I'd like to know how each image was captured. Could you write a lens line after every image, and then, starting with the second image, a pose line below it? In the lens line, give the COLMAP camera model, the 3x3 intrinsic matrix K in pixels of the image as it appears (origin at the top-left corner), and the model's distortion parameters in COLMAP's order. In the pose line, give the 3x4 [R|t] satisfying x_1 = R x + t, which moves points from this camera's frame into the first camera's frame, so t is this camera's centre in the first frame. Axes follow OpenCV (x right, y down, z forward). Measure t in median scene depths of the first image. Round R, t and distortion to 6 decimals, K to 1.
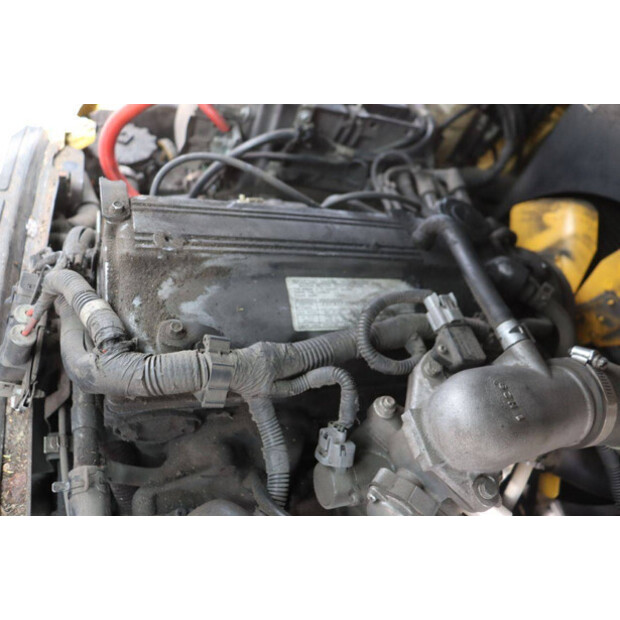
lens RADIAL K [[484.6, 0, 310.0], [0, 484.6, 310.0], [0, 0, 1]] dist [-0.147168, 0.099228]
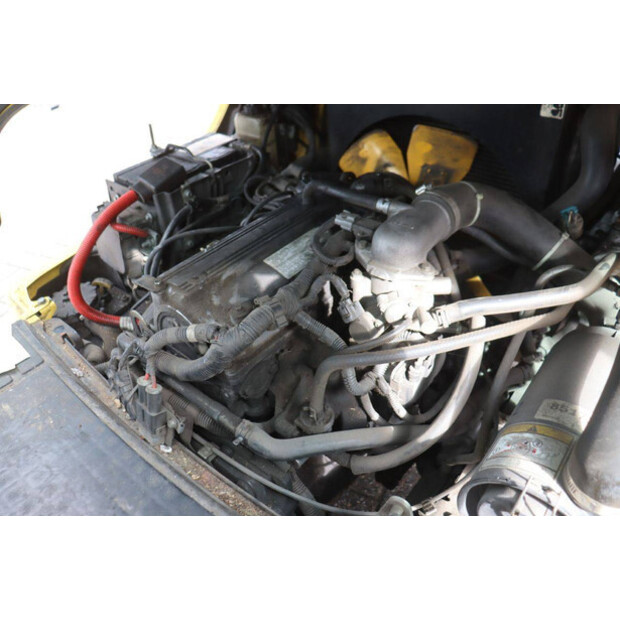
lens RADIAL K [[484.6, 0, 310.0], [0, 484.6, 310.0], [0, 0, 1]] dist [-0.147168, 0.099228]
pose [[0.762836, -0.616518, 0.194902, -0.298215], [0.633326, 0.773179, -0.033066, 0.186294], [-0.130308, 0.148660, 0.980265, -0.524816]]
